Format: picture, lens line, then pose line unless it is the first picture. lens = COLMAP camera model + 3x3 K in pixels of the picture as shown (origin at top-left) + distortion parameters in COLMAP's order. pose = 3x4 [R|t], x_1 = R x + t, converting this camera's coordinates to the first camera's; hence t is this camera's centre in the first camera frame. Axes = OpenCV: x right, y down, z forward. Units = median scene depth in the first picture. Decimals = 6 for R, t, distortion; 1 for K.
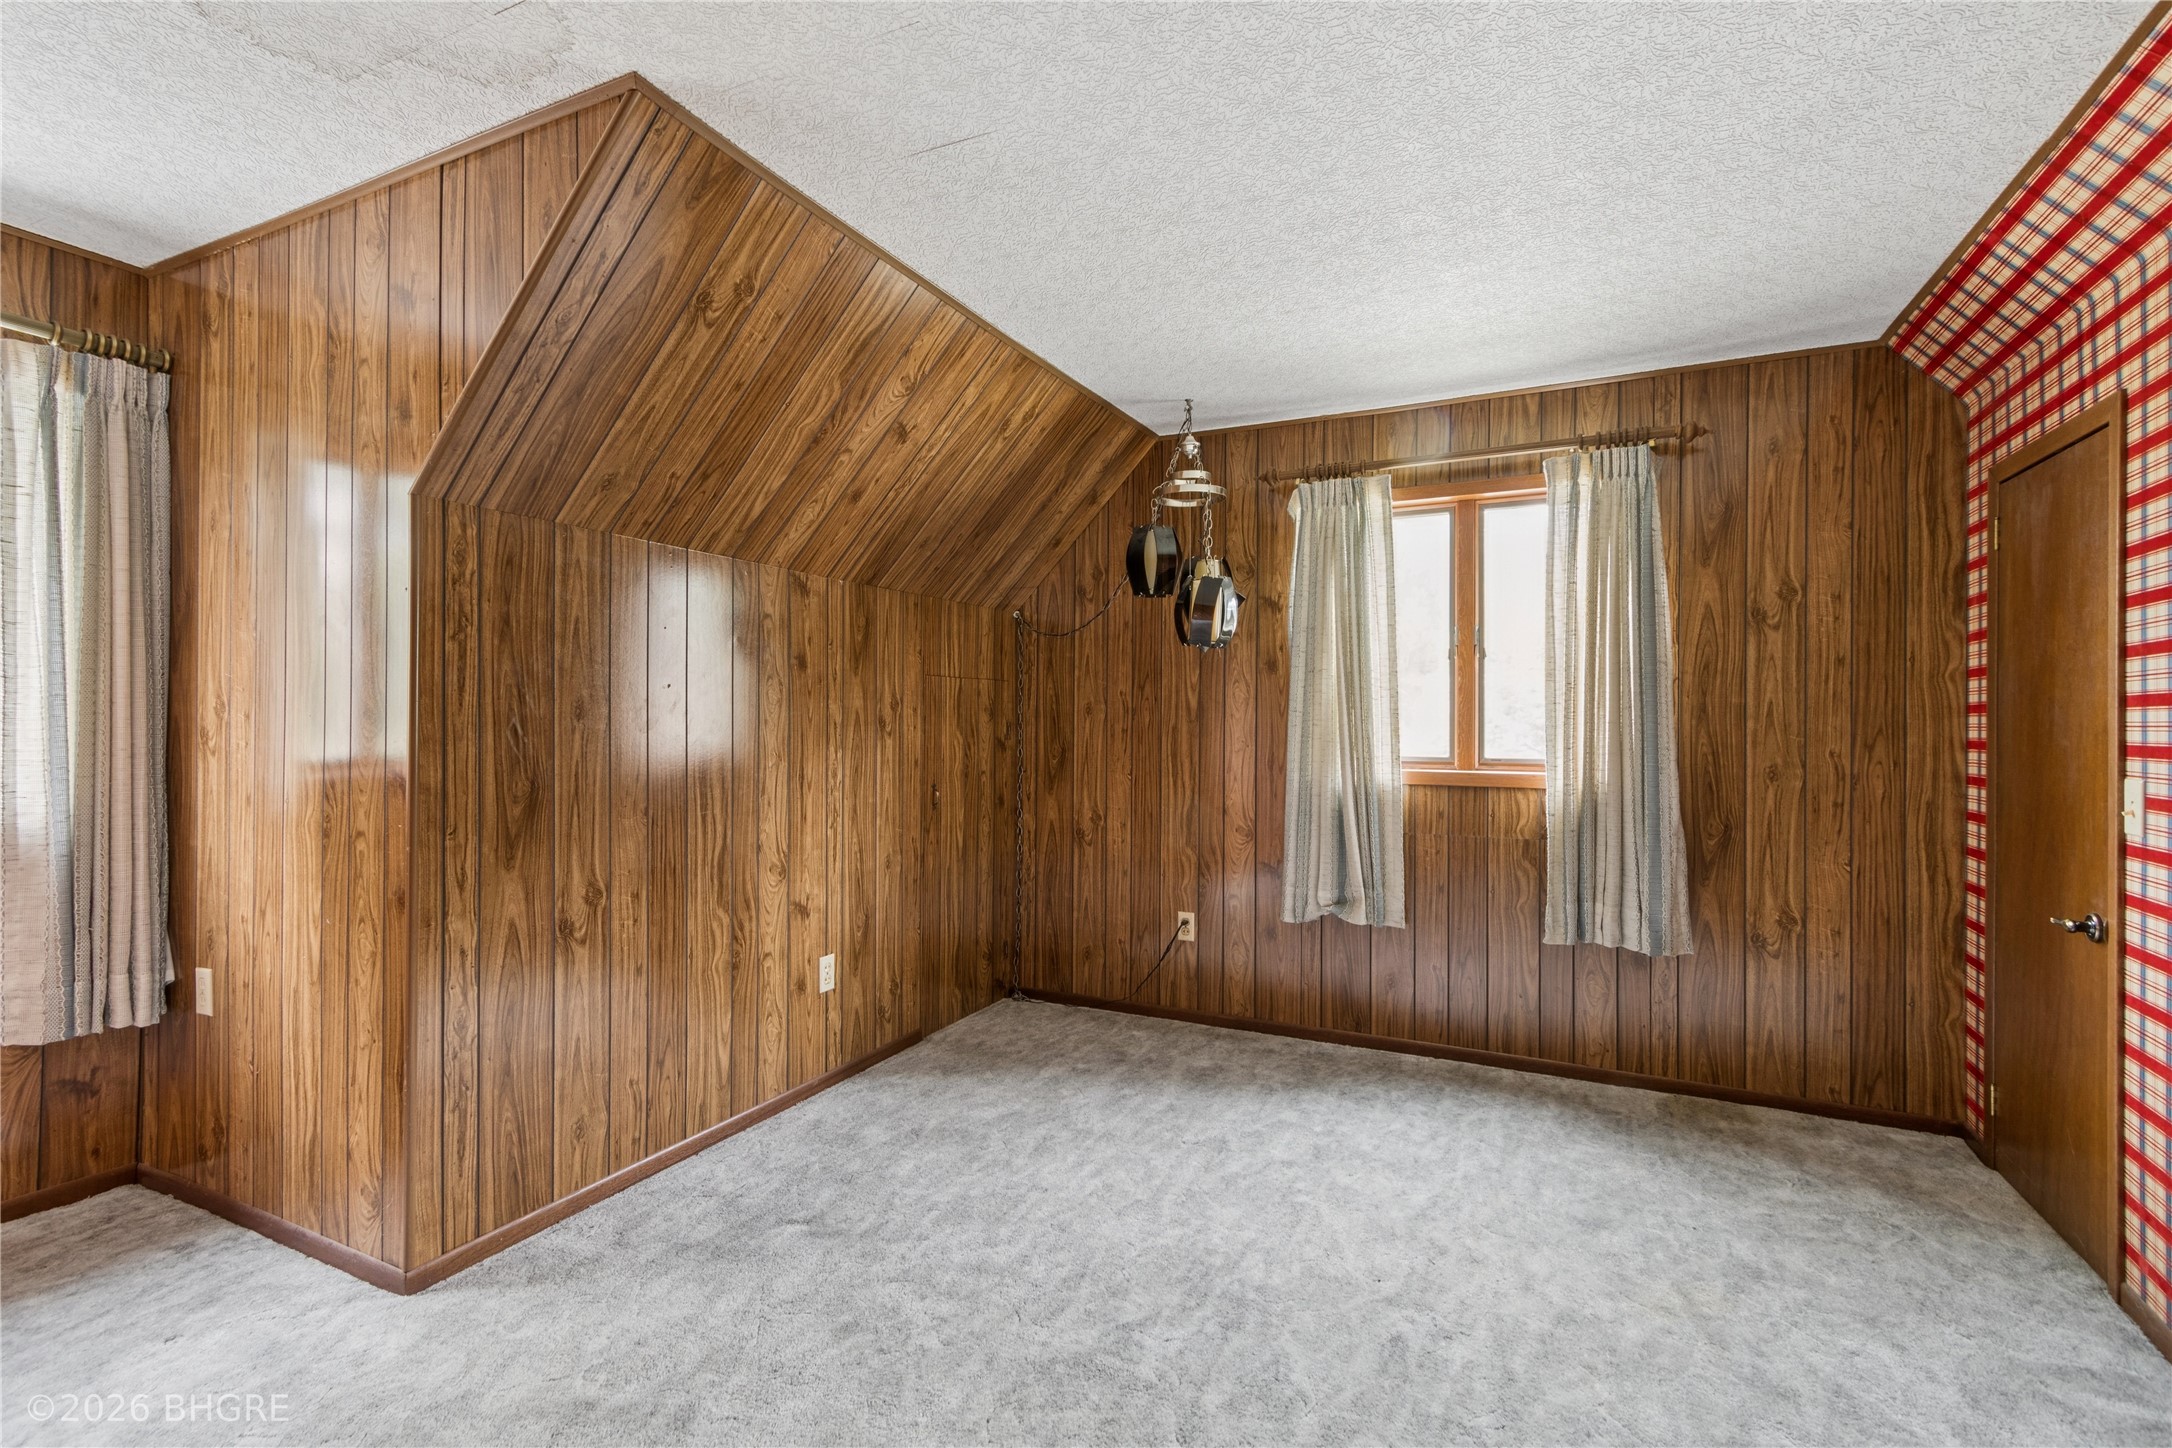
lens RADIAL K [[998.3, 0, 1086.0], [0, 998.3, 724.0], [0, 0, 1]] dist [0.002368, 0.000479]
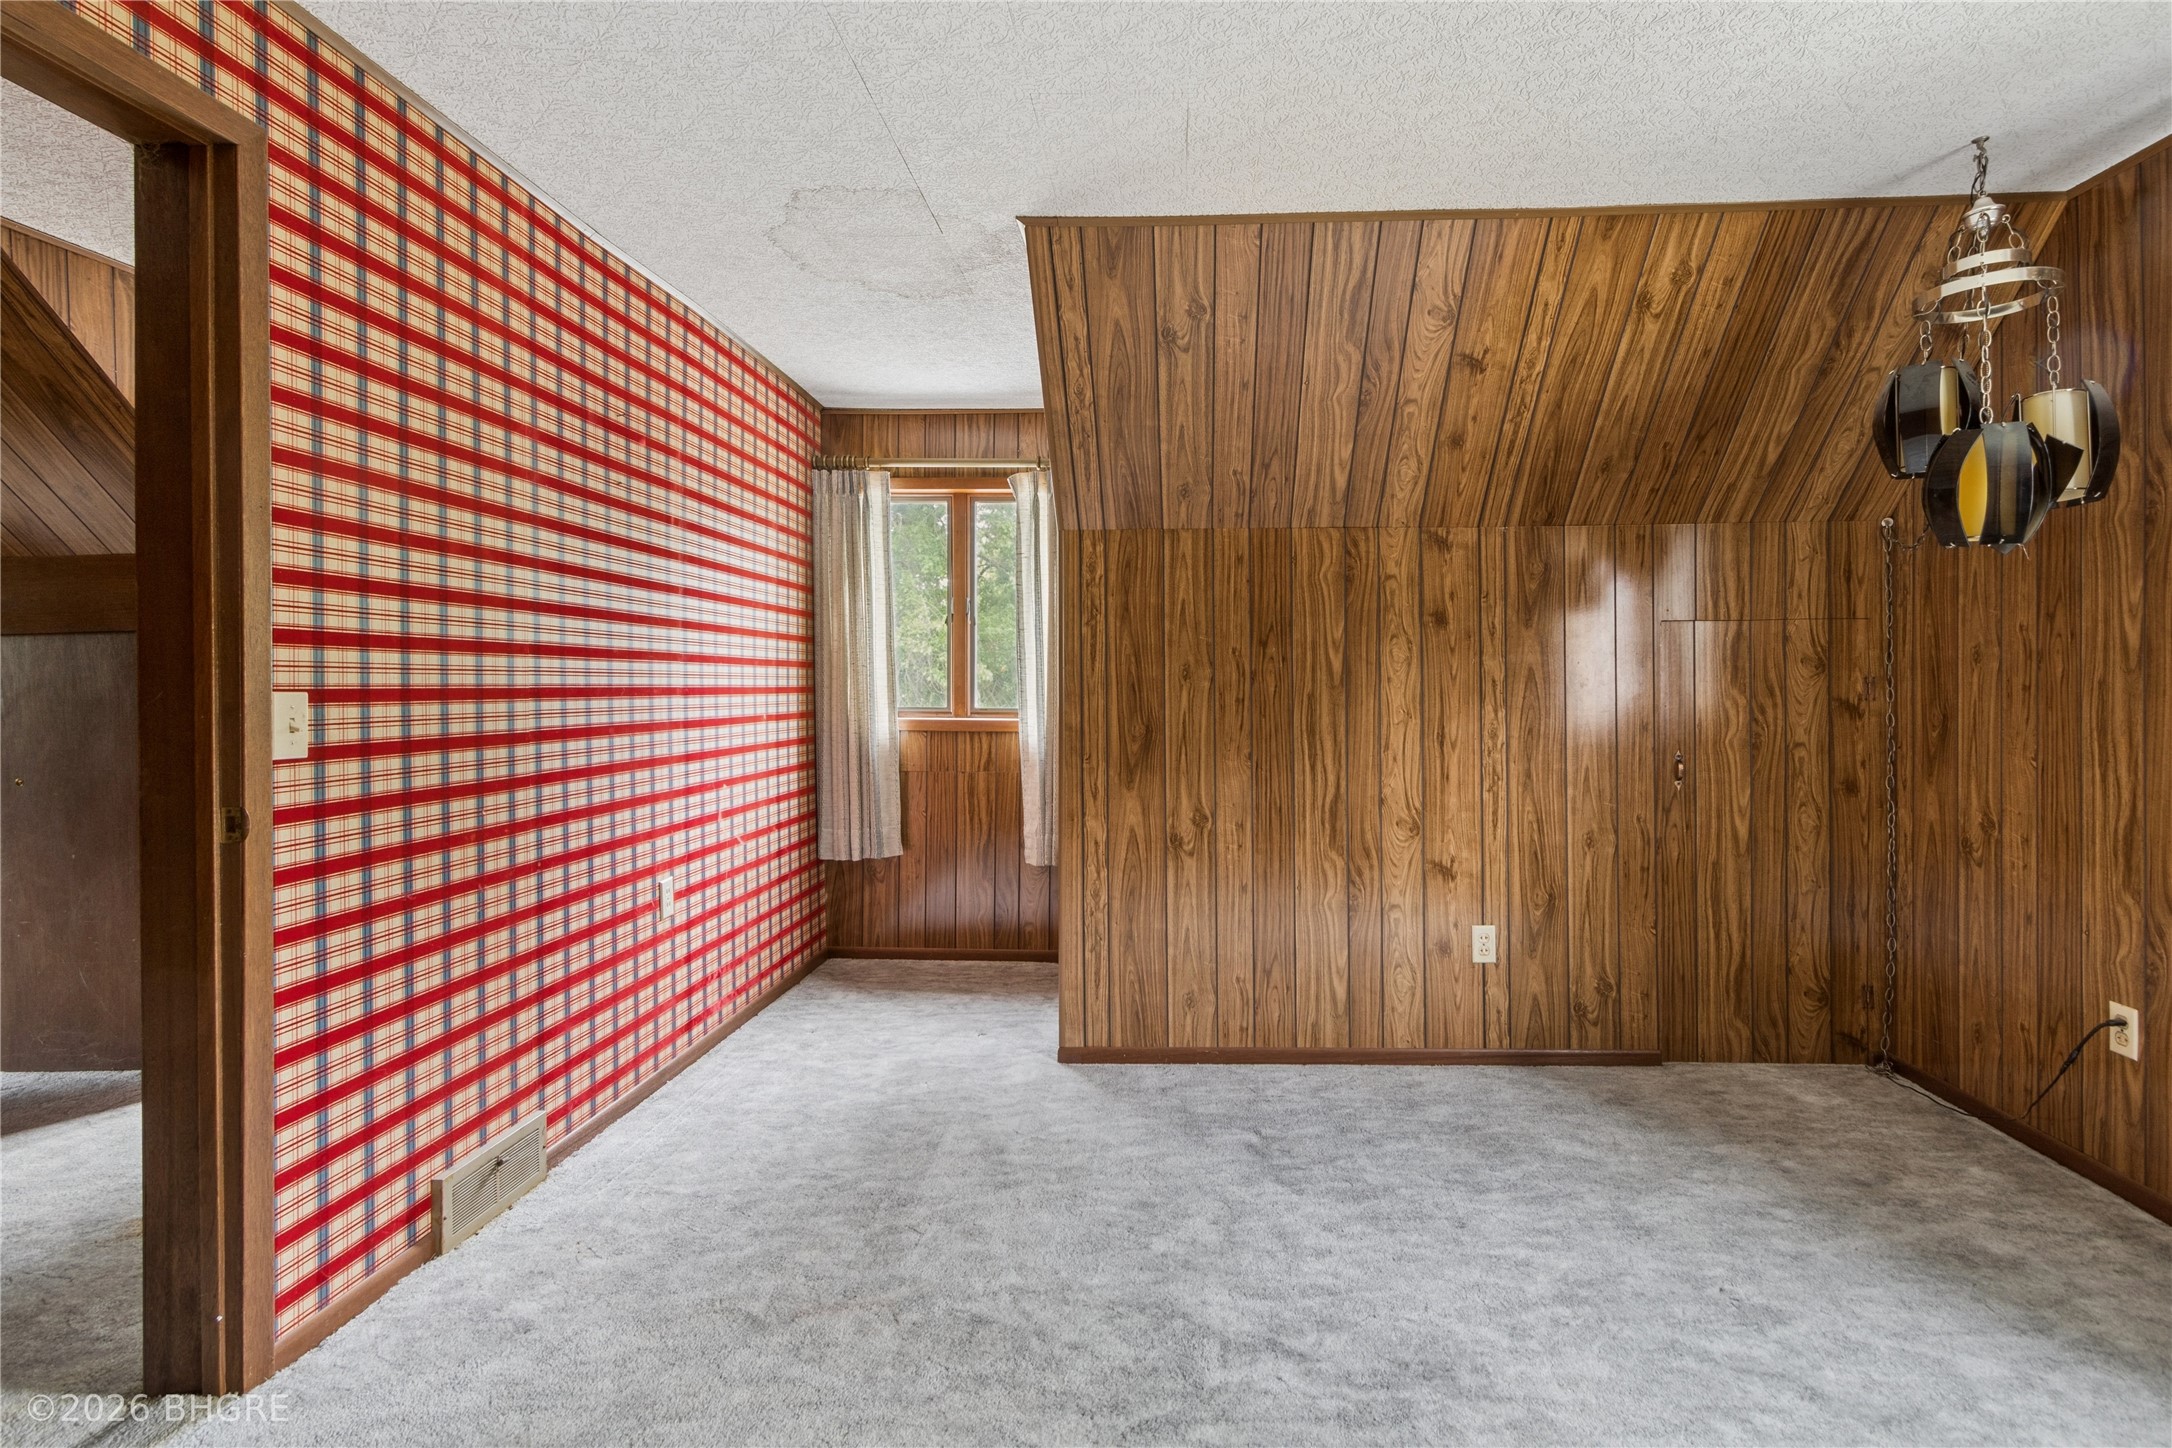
lens RADIAL K [[996.5, 0, 1093.1], [0, 996.5, 686.3], [0, 0, 1]] dist [-0.000059, 0.000797]
pose [[0.408587, -0.005664, -0.912702, 0.470982], [0.005256, 0.999979, -0.003853, 0.006681], [0.912704, -0.003223, 0.408608, 0.285728]]
